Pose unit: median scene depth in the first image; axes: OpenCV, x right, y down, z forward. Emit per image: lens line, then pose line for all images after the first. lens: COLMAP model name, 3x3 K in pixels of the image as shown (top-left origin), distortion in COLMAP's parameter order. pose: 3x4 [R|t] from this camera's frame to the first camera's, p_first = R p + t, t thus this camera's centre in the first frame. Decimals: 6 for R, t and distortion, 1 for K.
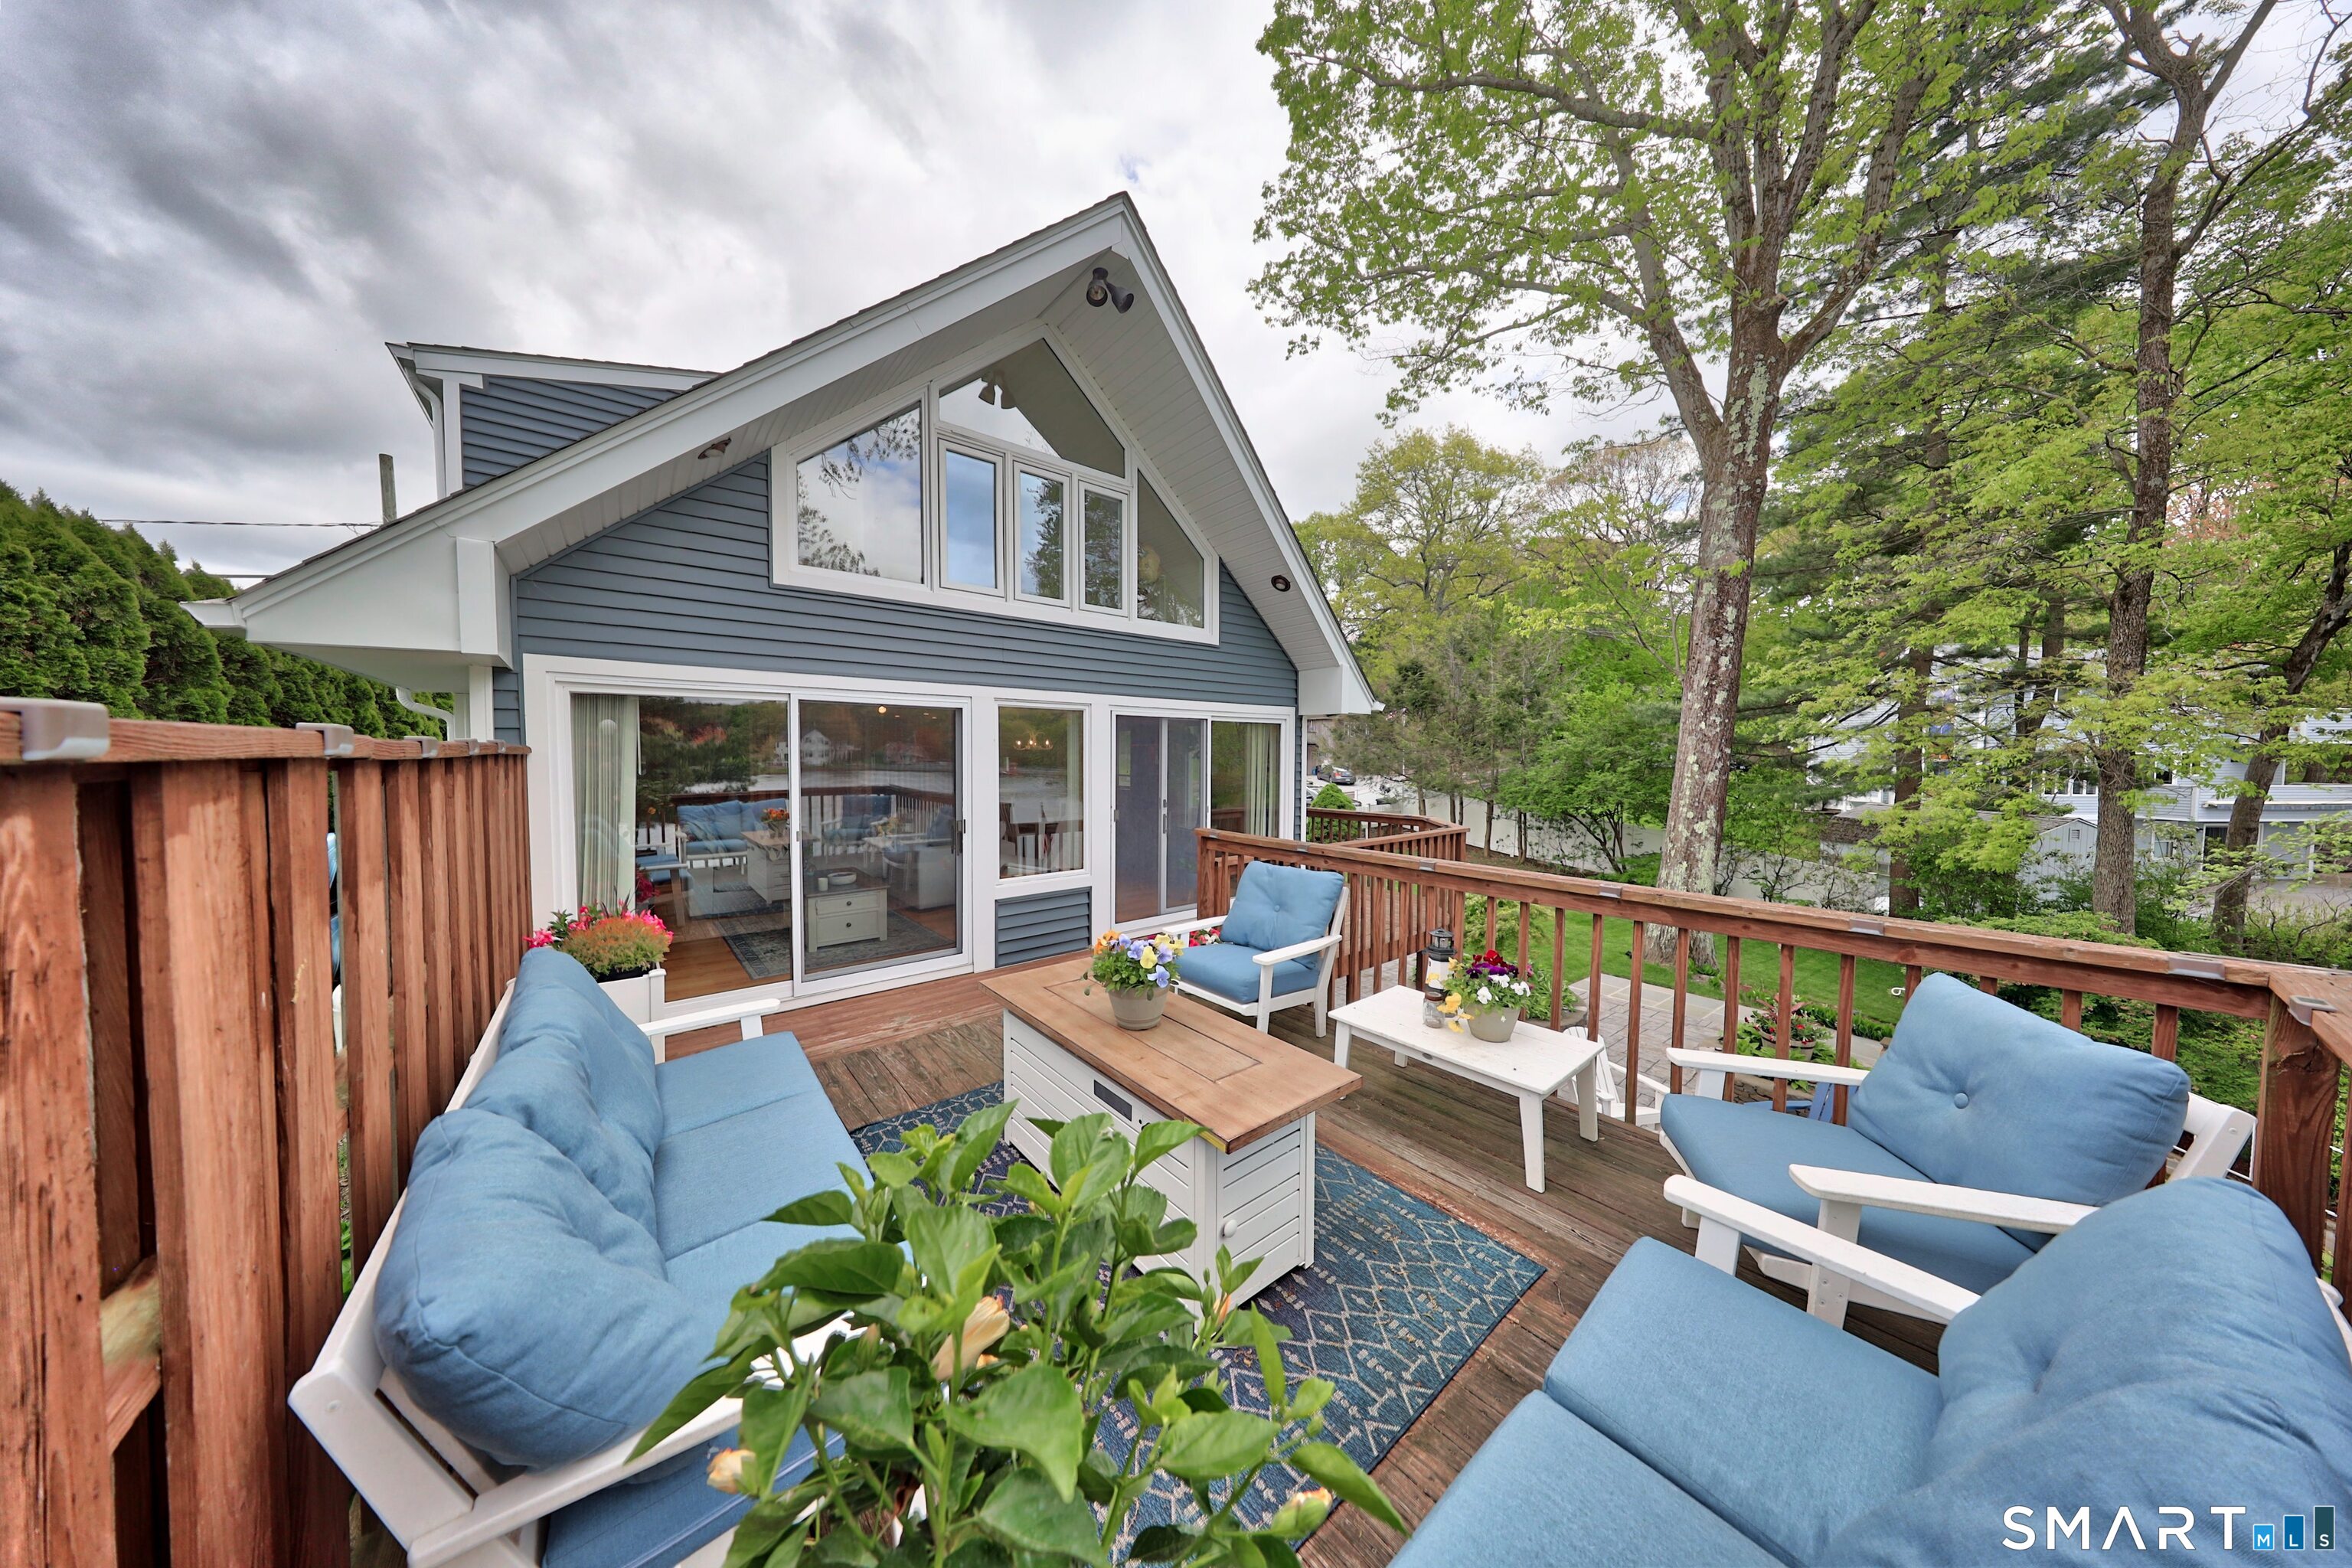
lens RADIAL K [[688.1, 0, 1164.1], [0, 688.1, 777.1], [0, 0, 1]] dist [-0.000083, -0.000015]
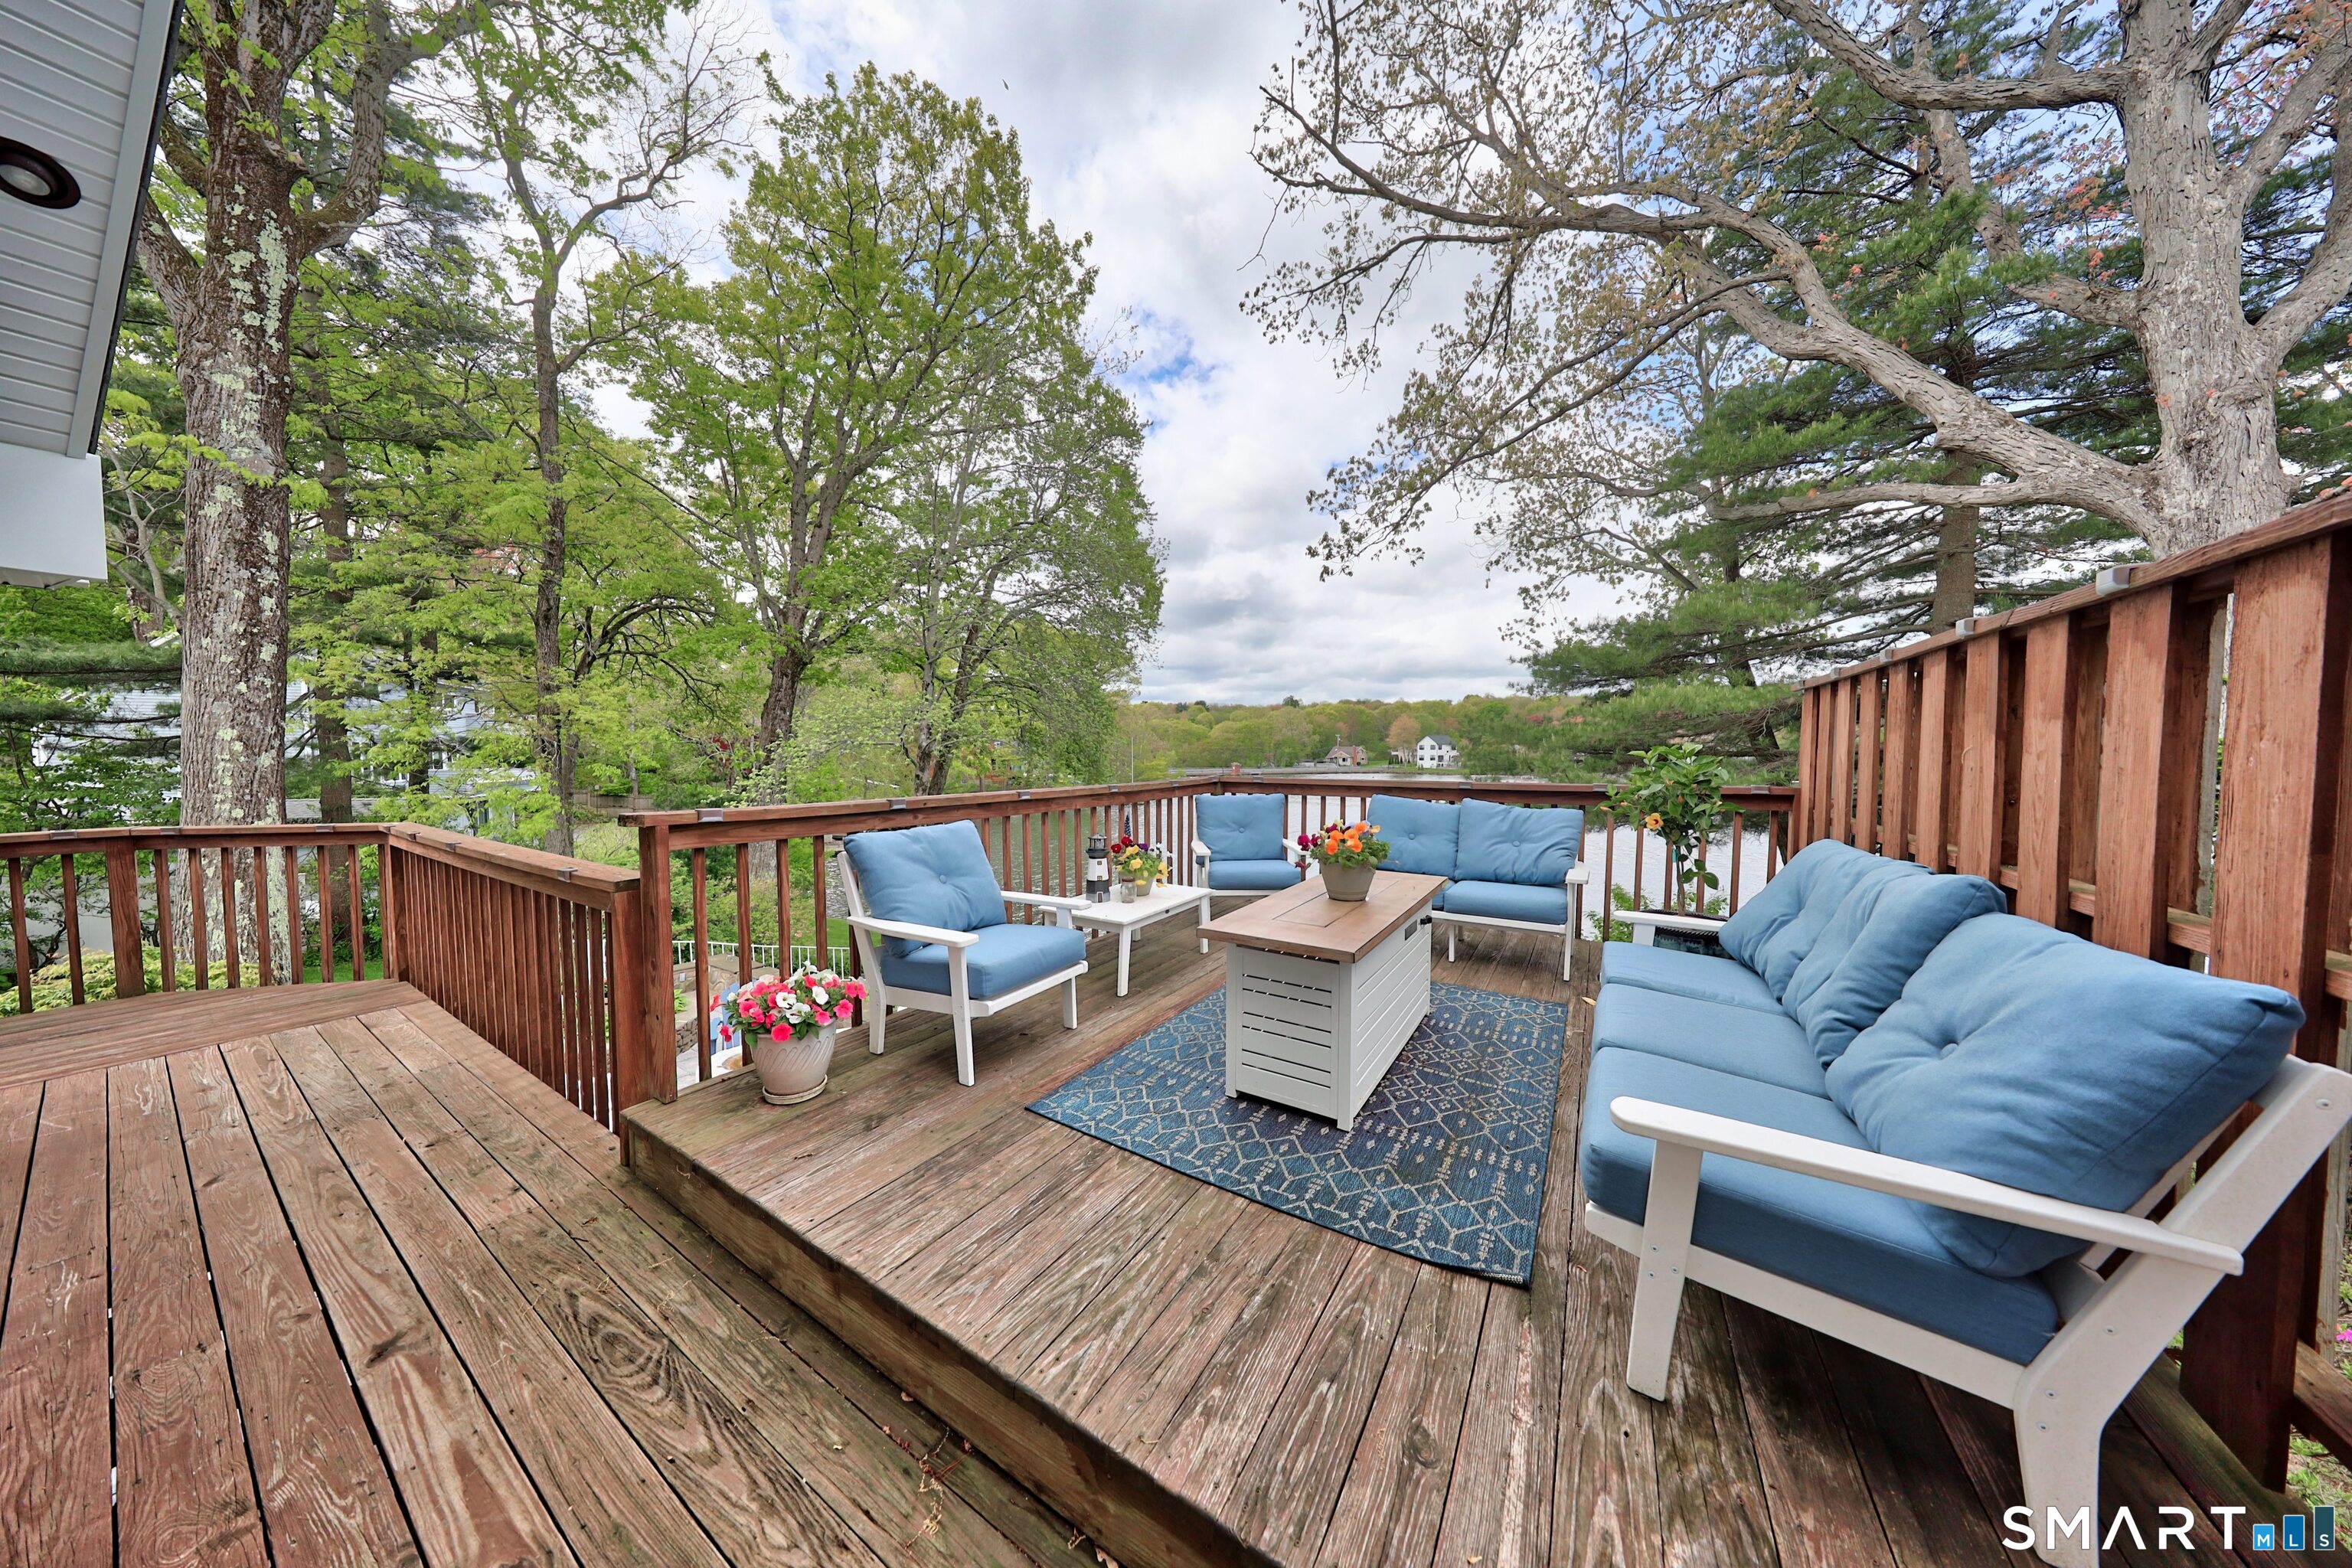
lens RADIAL K [[688.1, 0, 1164.1], [0, 688.1, 777.1], [0, 0, 1]] dist [-0.000083, -0.000015]
pose [[-0.310448, -0.030880, 0.950089, -0.198131], [0.035426, 0.998402, 0.044026, 0.020597], [-0.949930, 0.047326, -0.308858, 0.316043]]
